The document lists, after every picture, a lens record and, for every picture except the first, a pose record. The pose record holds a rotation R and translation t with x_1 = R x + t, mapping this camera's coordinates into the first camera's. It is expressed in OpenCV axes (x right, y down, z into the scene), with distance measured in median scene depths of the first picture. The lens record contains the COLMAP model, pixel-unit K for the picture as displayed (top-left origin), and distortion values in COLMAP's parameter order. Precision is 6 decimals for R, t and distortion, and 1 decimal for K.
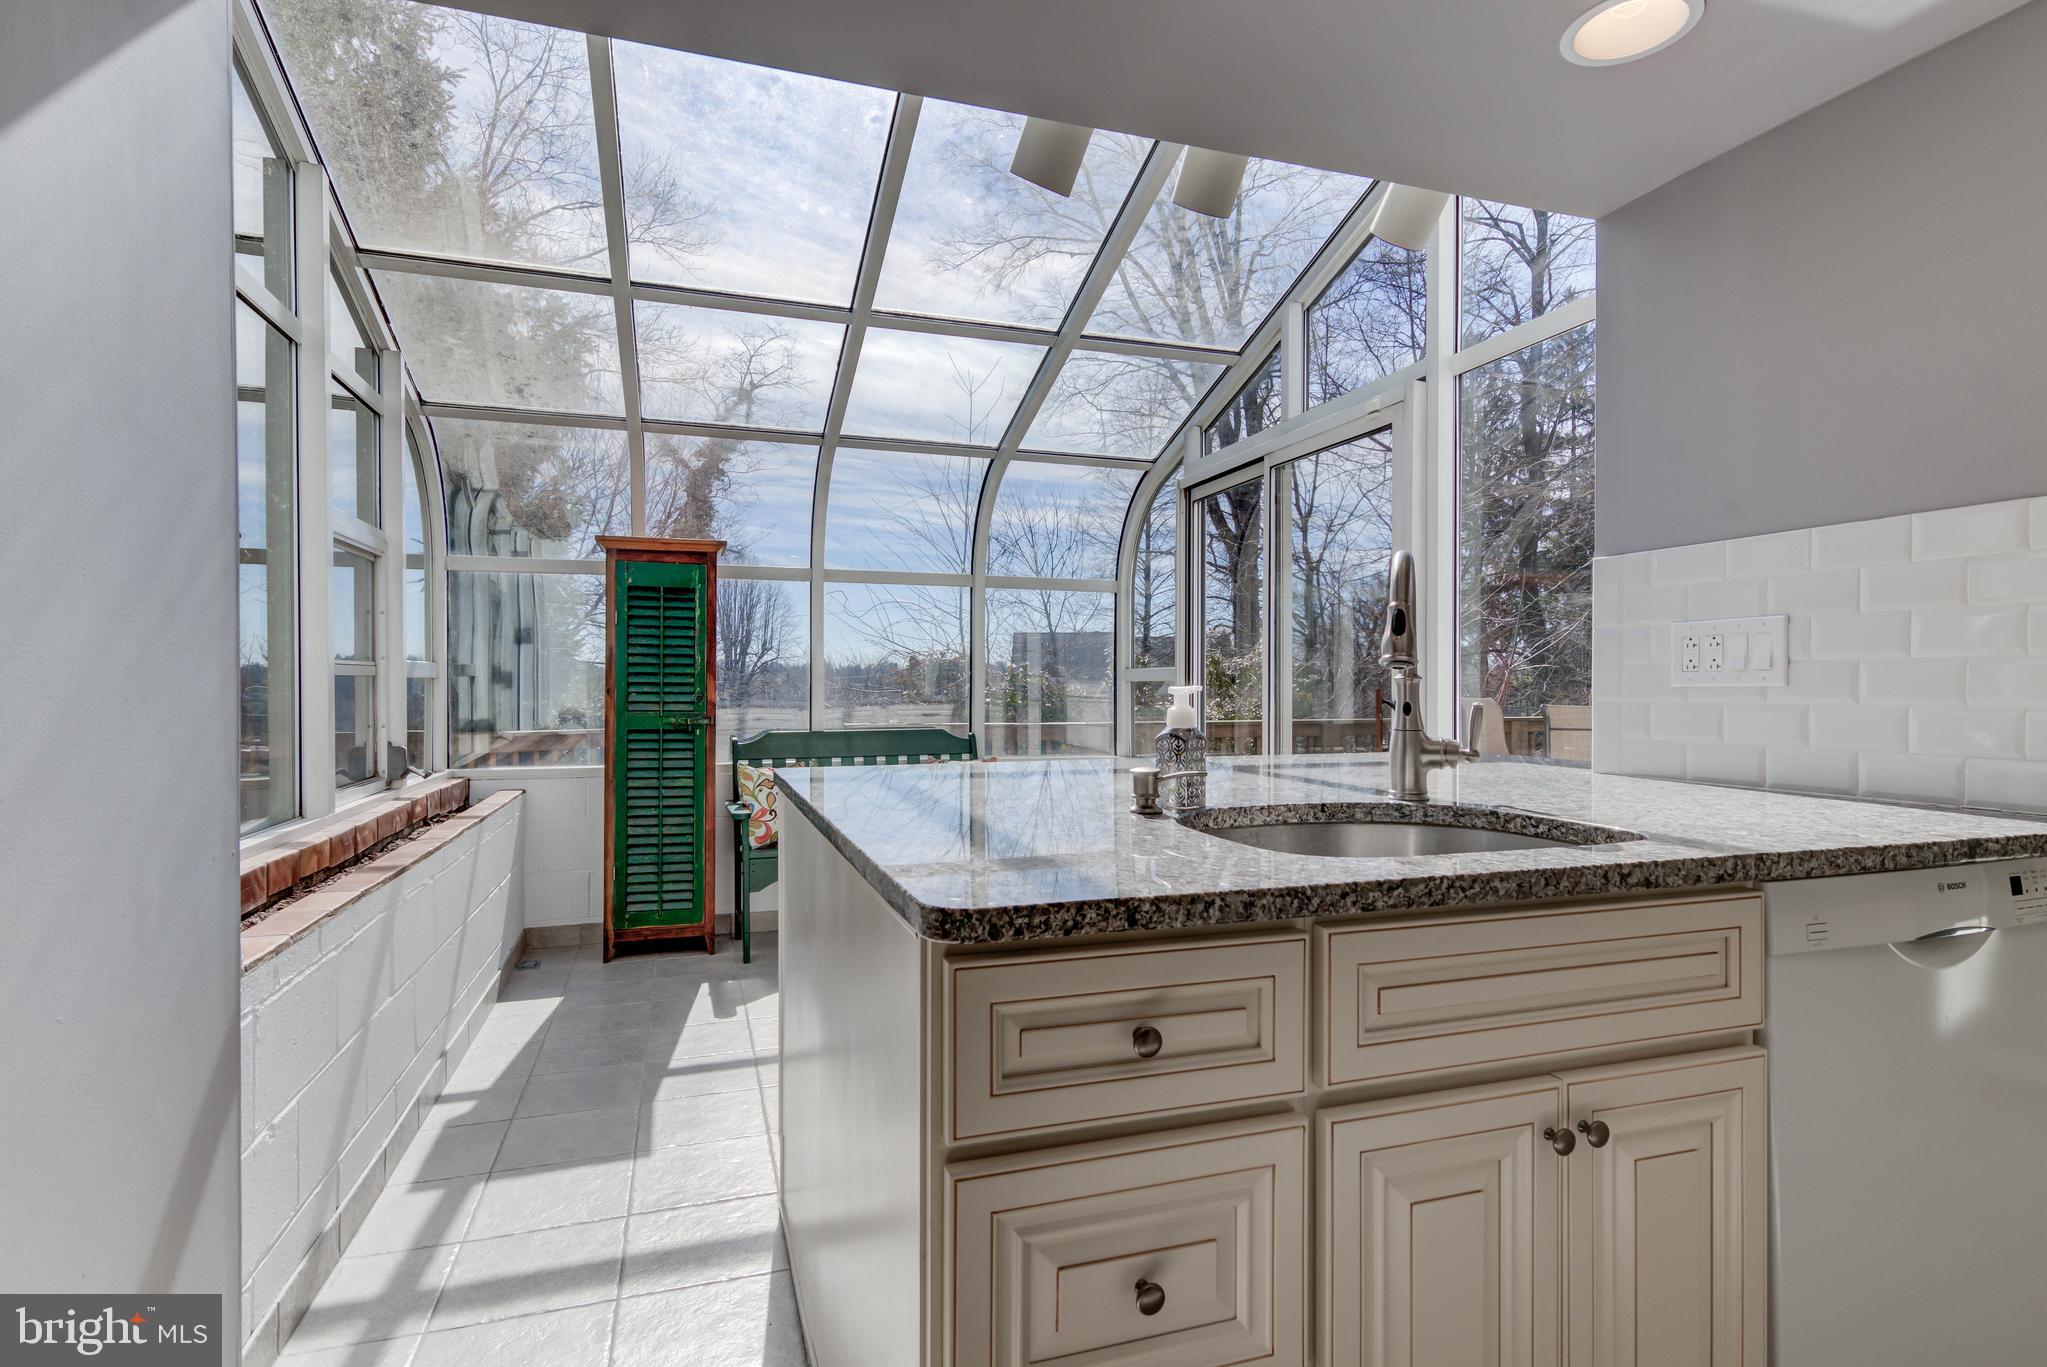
lens RADIAL K [[1029.3, 0, 1016.2], [0, 1029.3, 690.4], [0, 0, 1]] dist [0.013410, -0.004173]
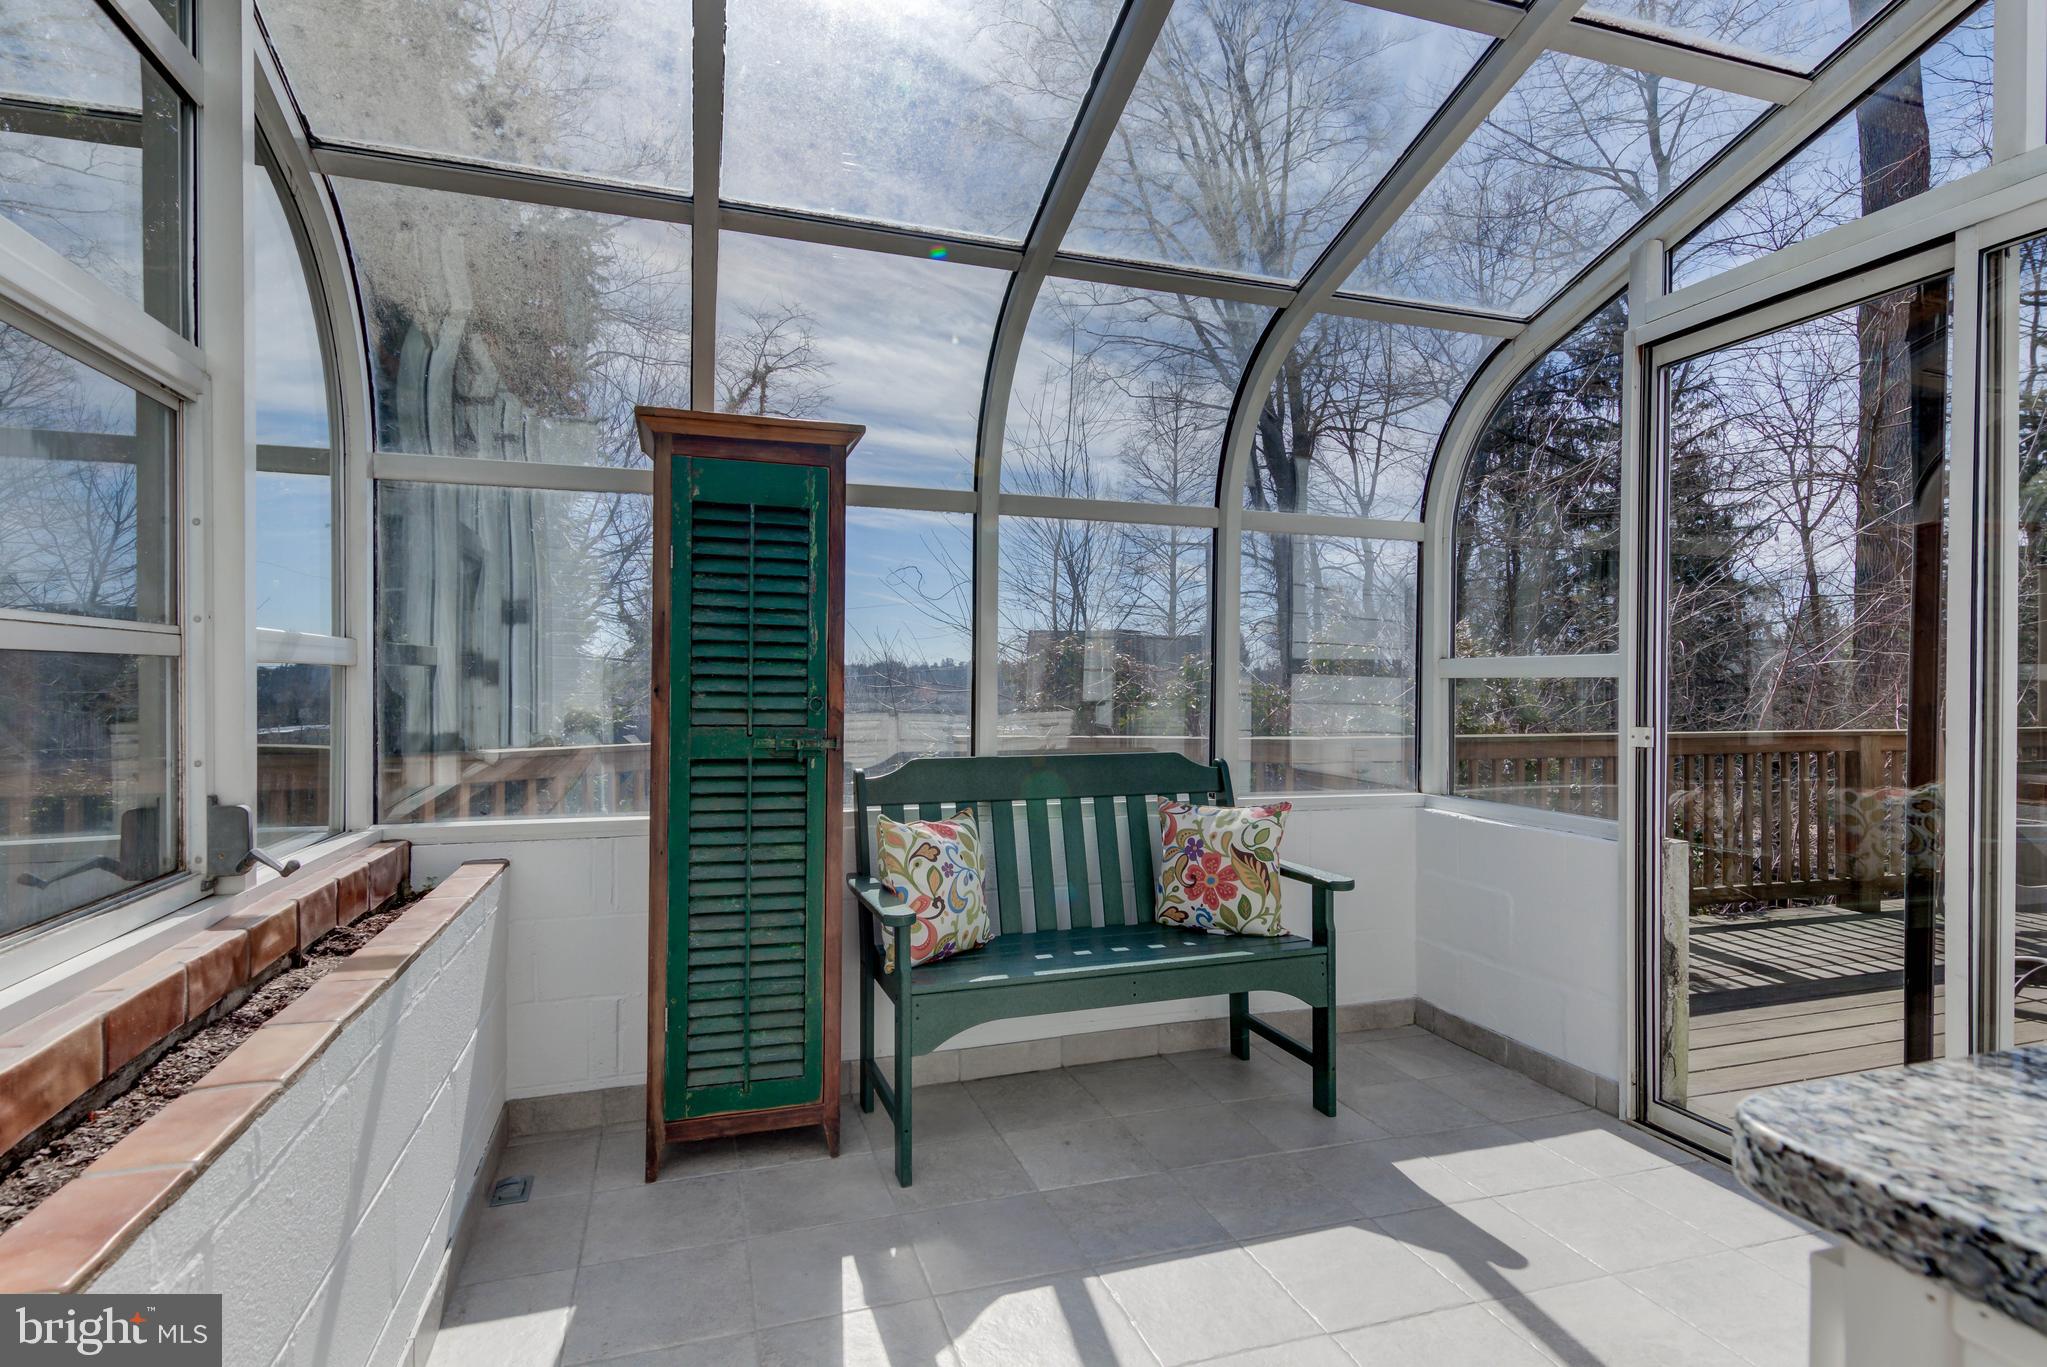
lens RADIAL K [[1029.3, 0, 1011.7], [0, 1029.3, 691.8], [0, 0, 1]] dist [0.013410, -0.004173]
pose [[0.999976, 0.003353, -0.005991, -0.198853], [-0.003347, 0.999994, 0.001103, 0.000322], [0.005995, -0.001083, 0.999981, 0.441080]]
